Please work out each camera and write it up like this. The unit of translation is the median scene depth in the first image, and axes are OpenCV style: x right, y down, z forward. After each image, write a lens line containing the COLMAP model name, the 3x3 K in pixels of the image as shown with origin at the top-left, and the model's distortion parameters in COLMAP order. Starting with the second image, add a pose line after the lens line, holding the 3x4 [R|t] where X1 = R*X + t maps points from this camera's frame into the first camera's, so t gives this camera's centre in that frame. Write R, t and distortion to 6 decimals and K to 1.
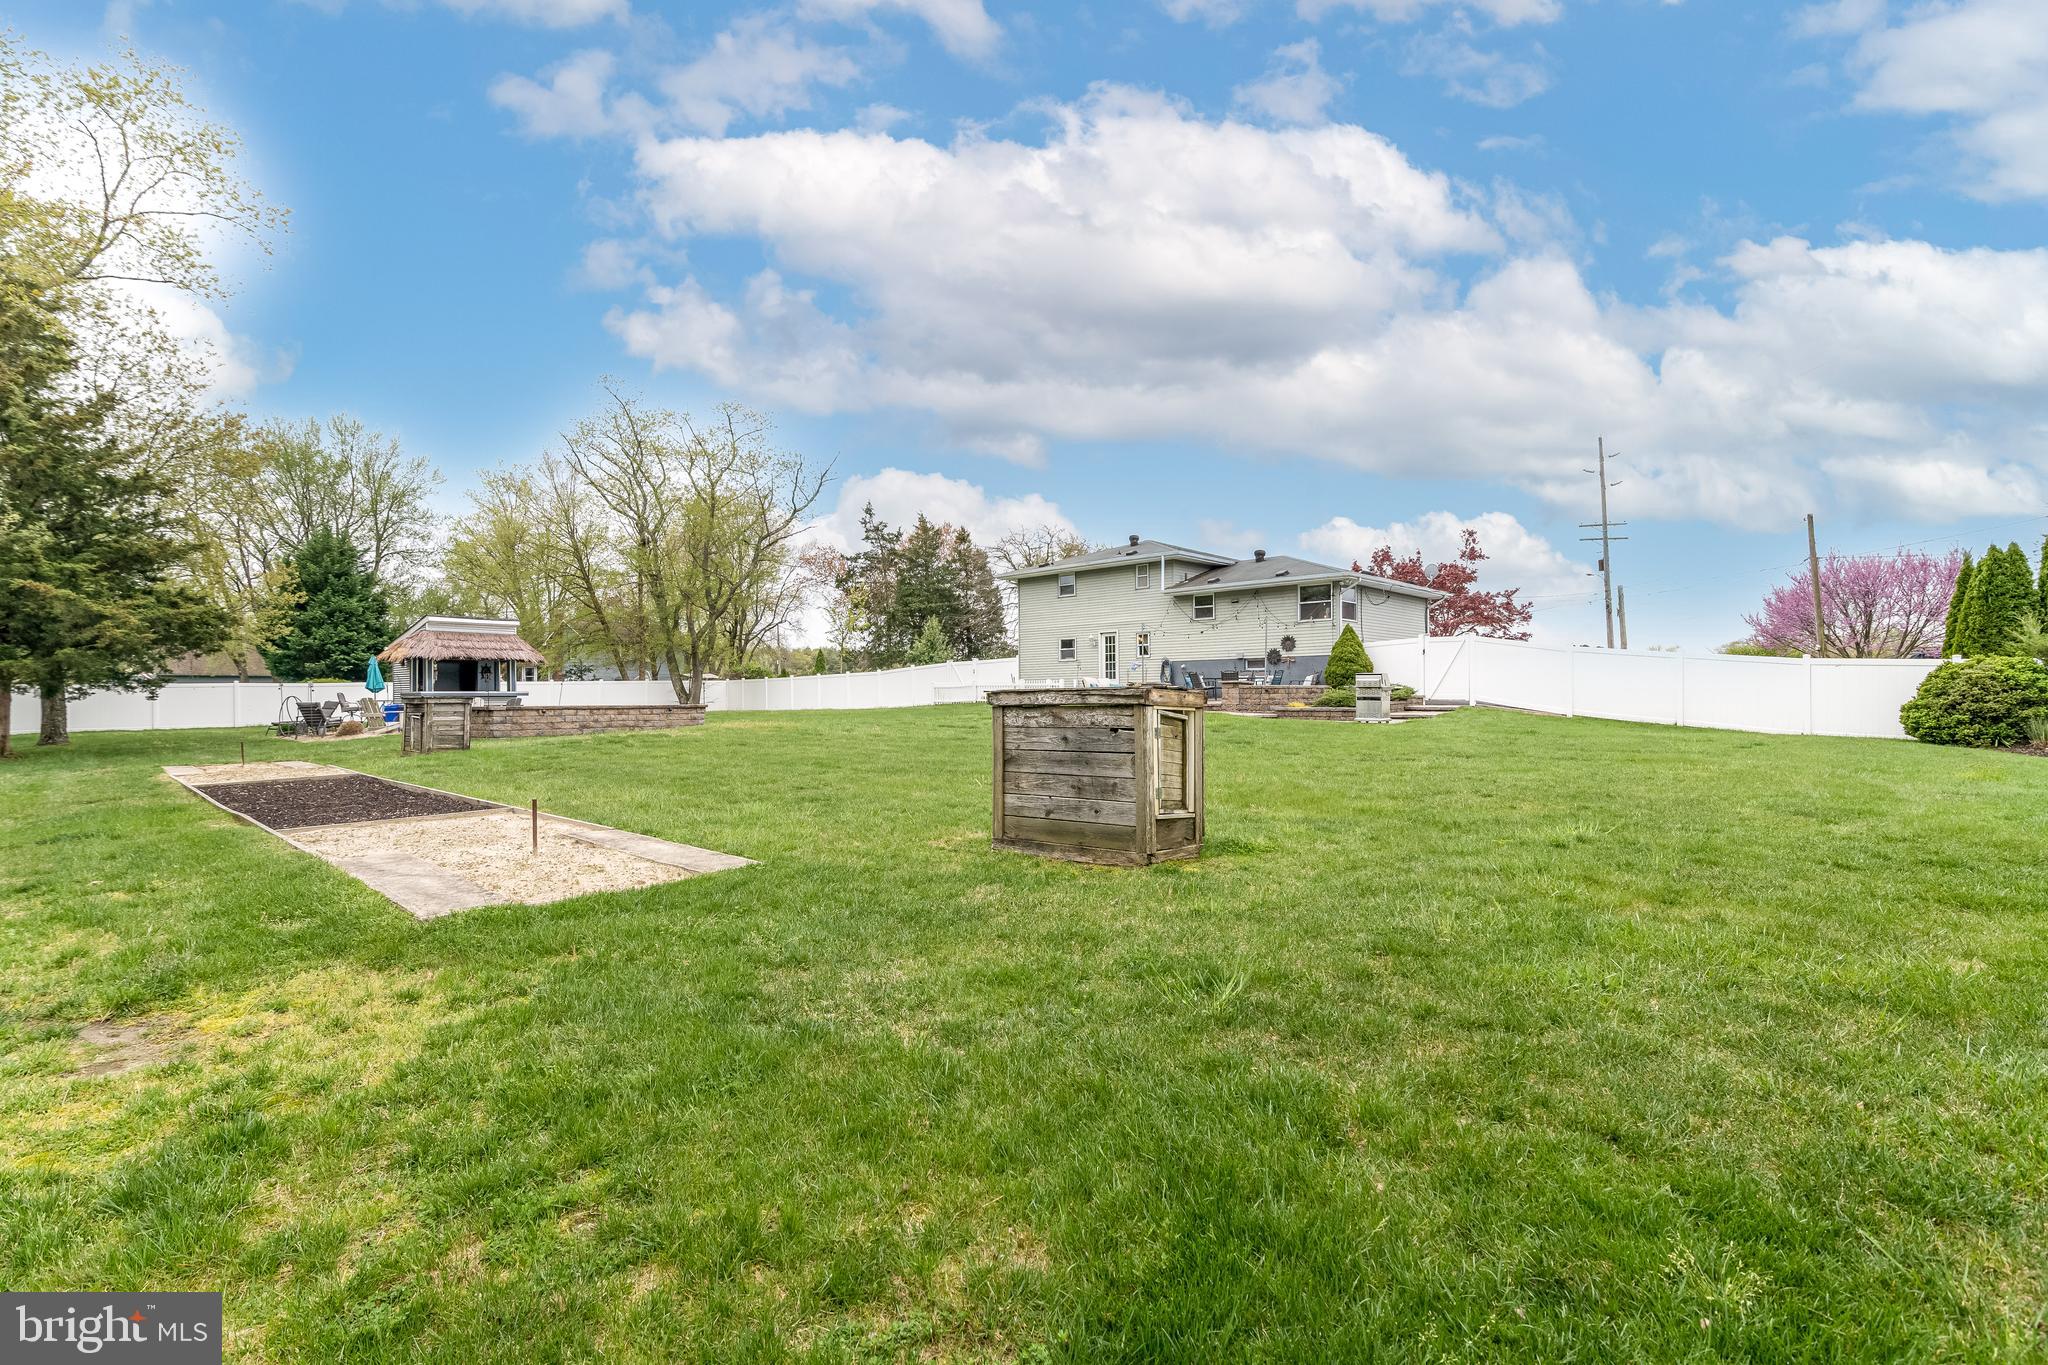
lens RADIAL K [[939.7, 0, 1030.7], [0, 939.7, 685.8], [0, 0, 1]] dist [-0.007922, 0.000553]
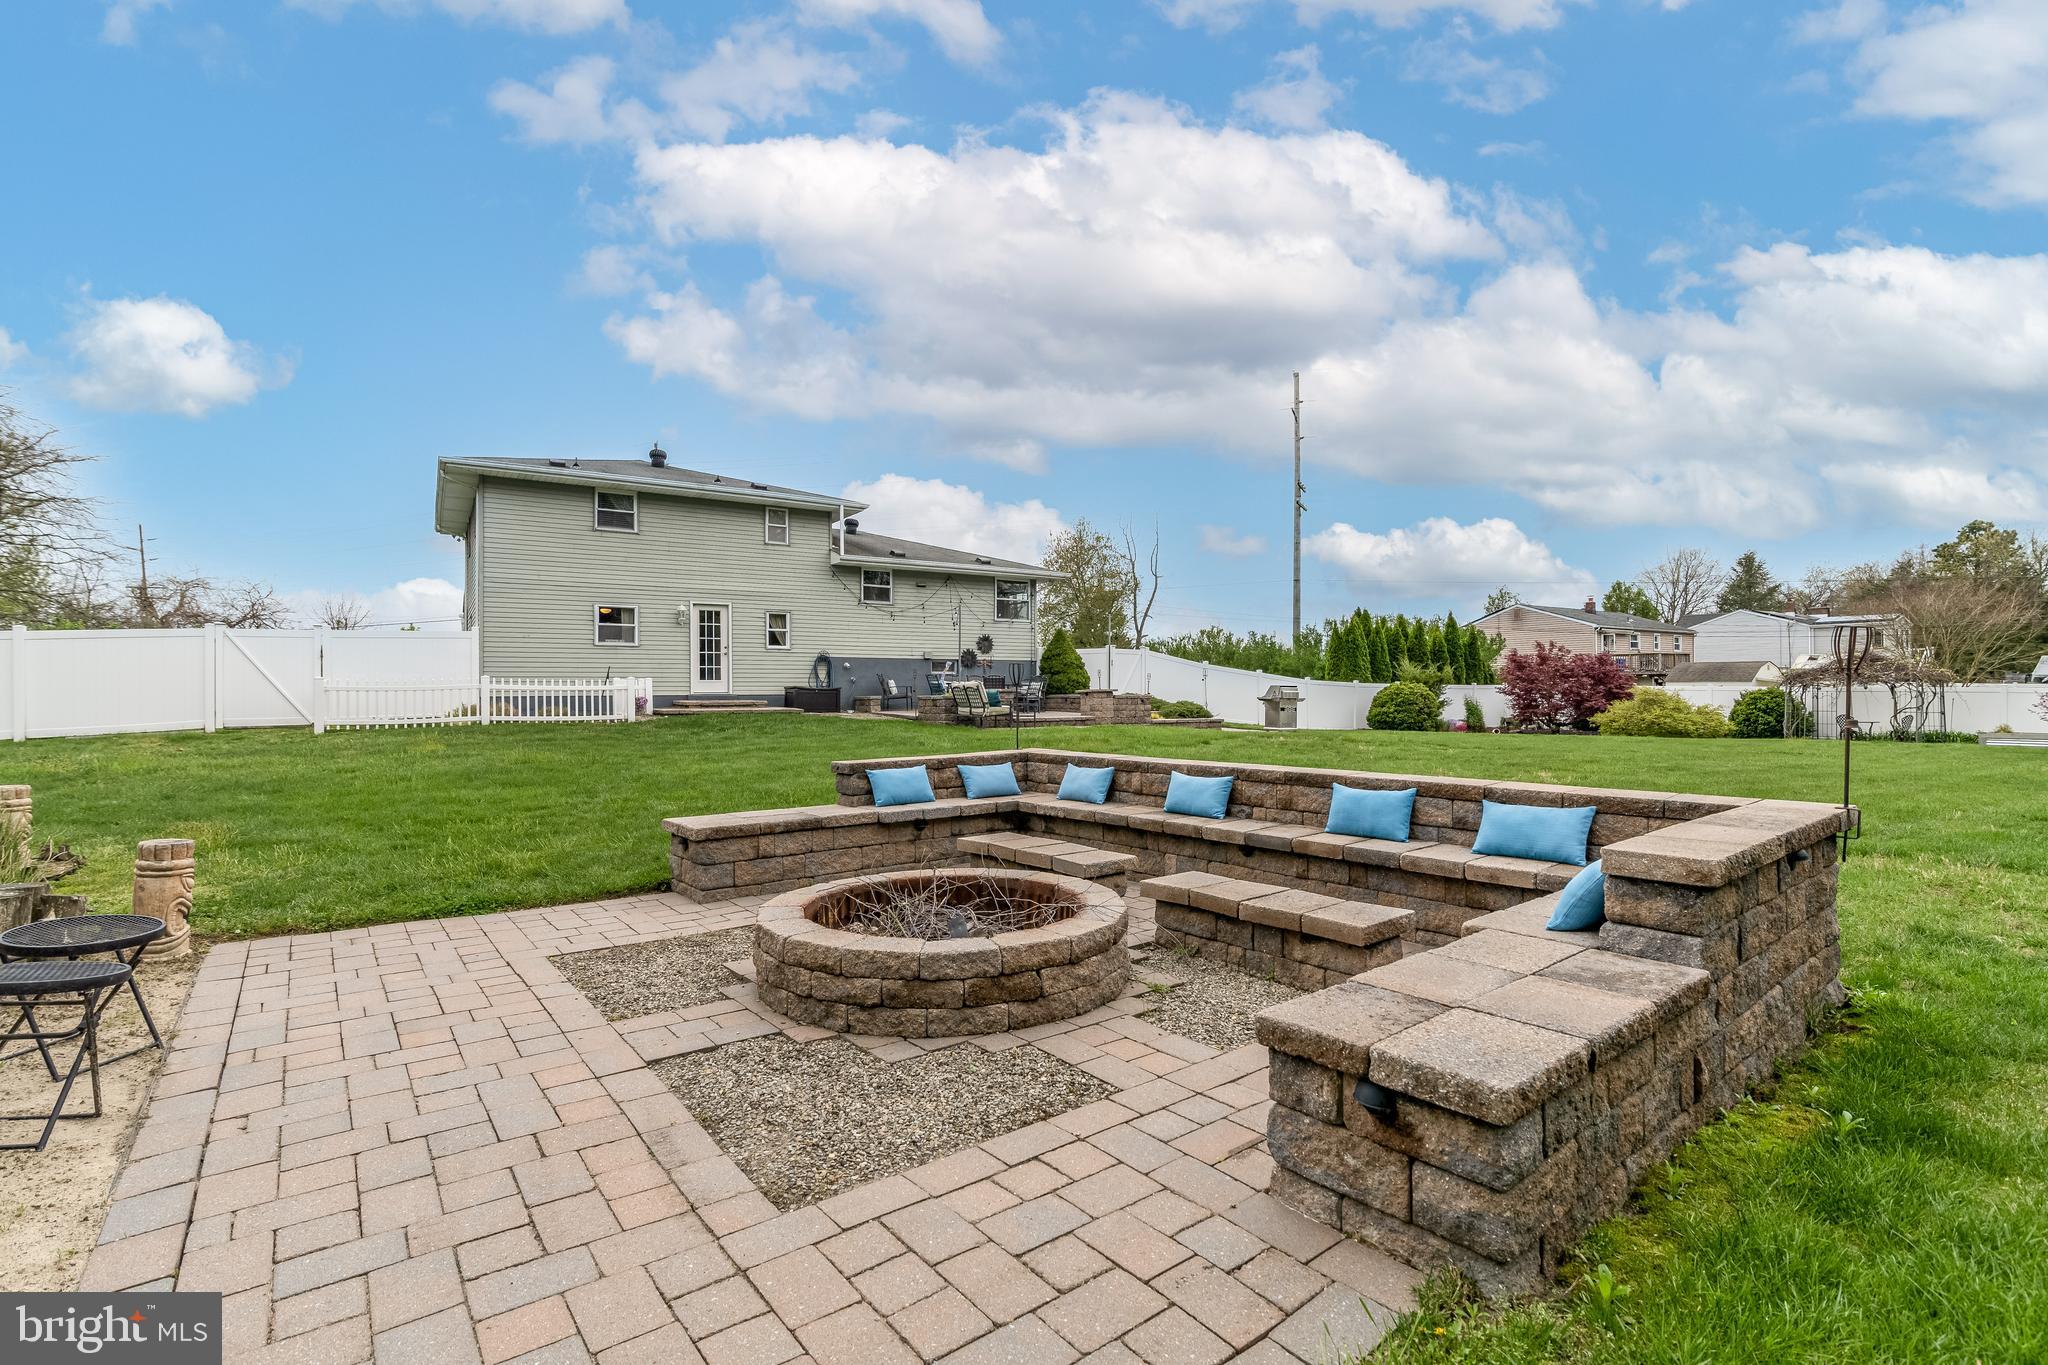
lens RADIAL K [[939.7, 0, 1026.0], [0, 939.7, 686.2], [0, 0, 1]] dist [-0.007922, 0.000553]
pose [[0.248867, 0.012301, 0.968459, -0.777391], [-0.010226, 0.999897, -0.010072, 0.001587], [-0.968484, -0.007397, 0.248968, 1.089441]]
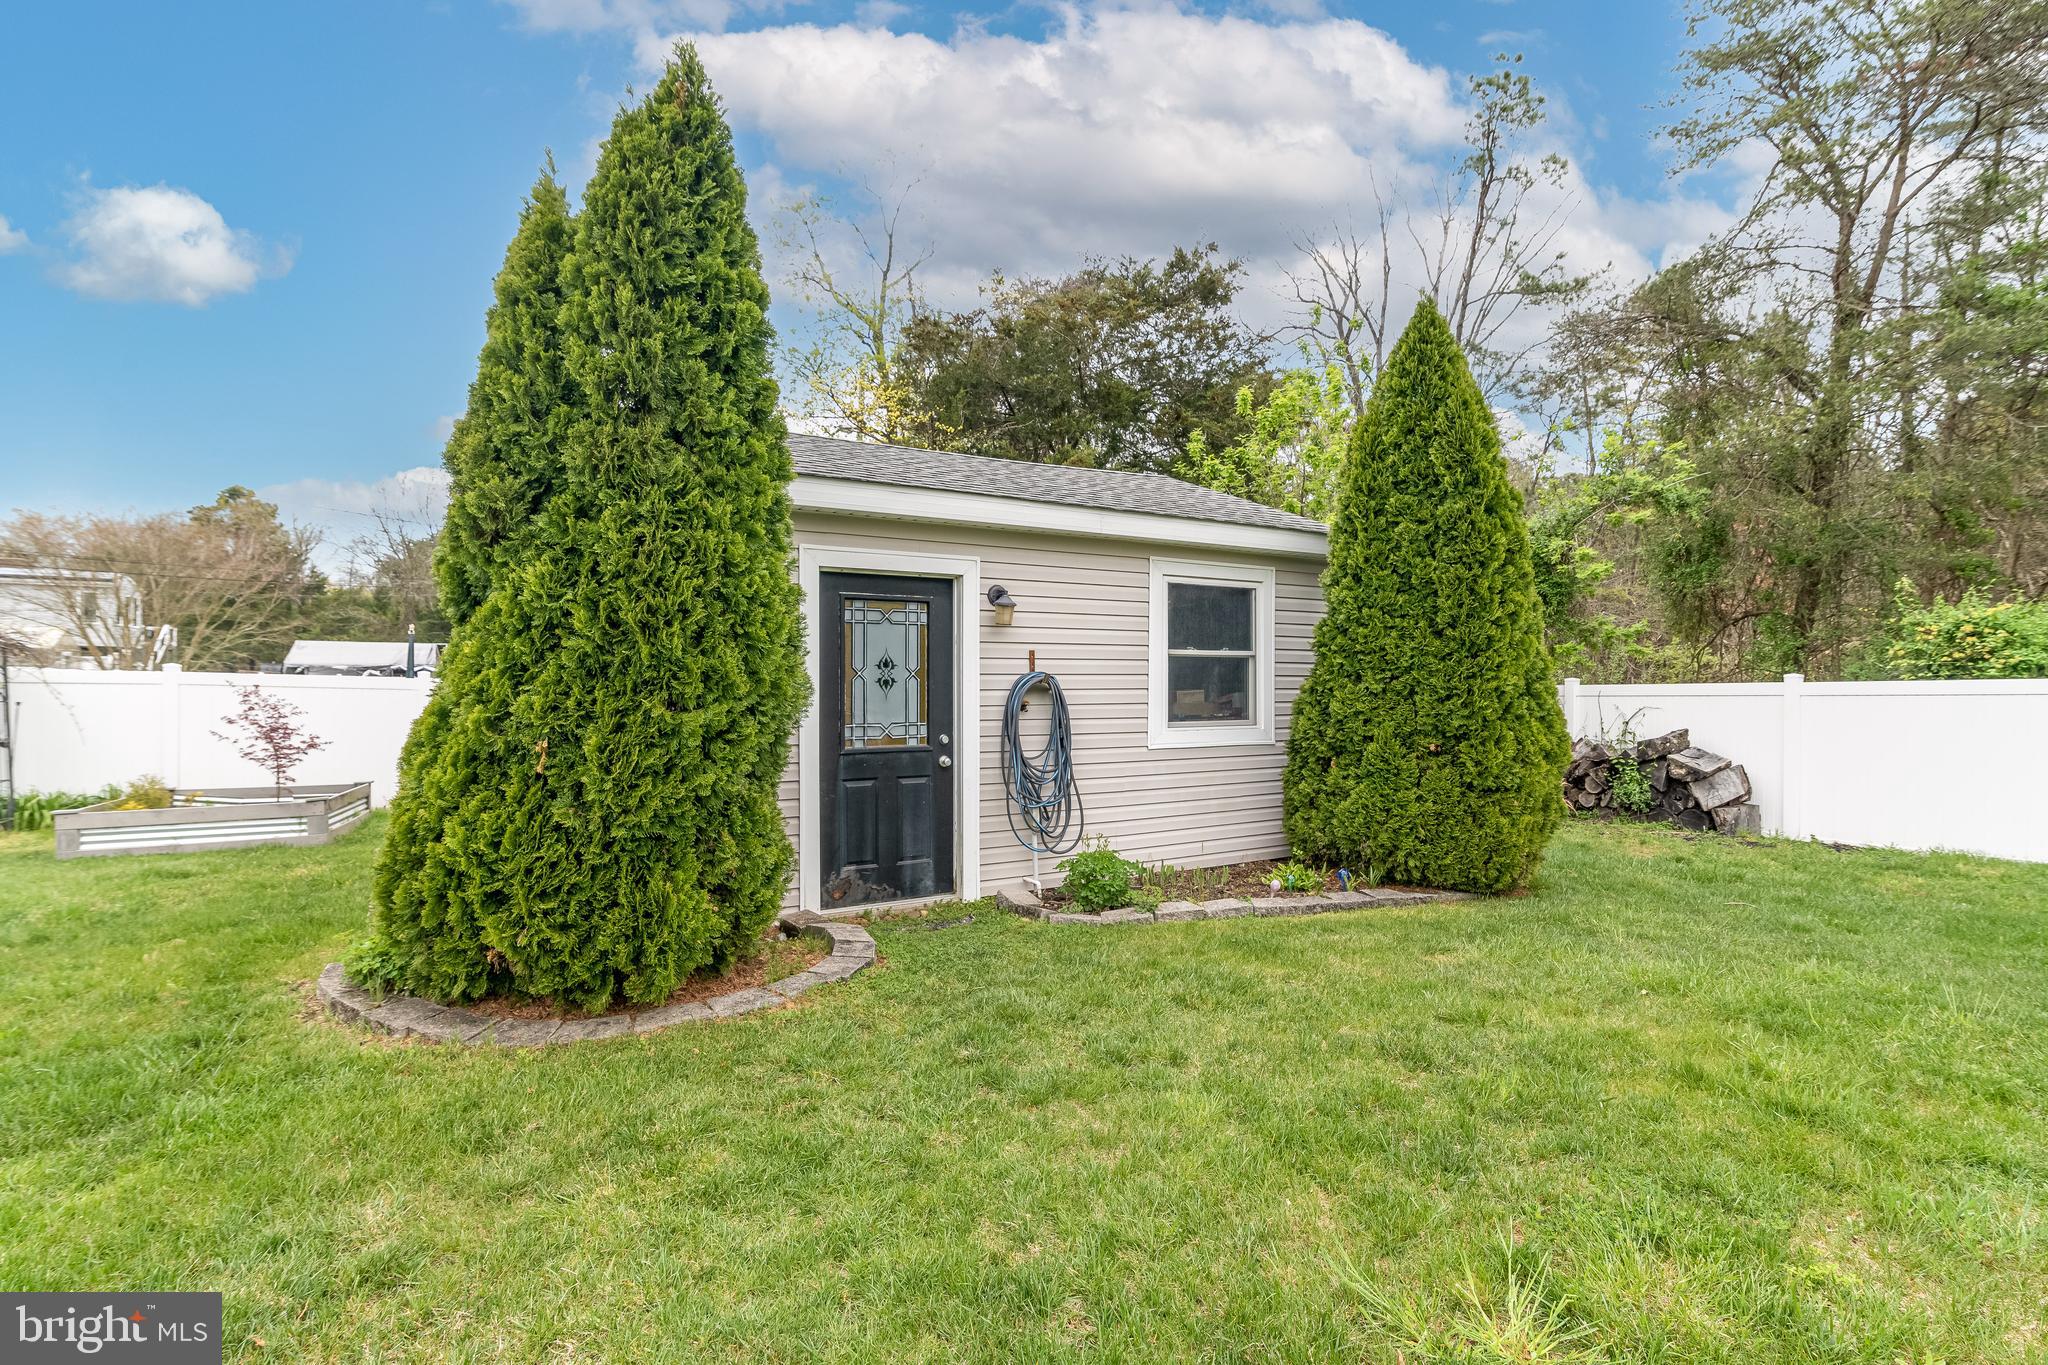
lens RADIAL K [[939.7, 0, 1031.6], [0, 939.7, 687.8], [0, 0, 1]] dist [-0.007922, 0.000553]
pose [[-0.944097, 0.004174, 0.329641, 0.204159], [0.001400, 0.999962, -0.008652, -0.010272], [-0.329665, -0.007707, -0.944067, 0.421195]]
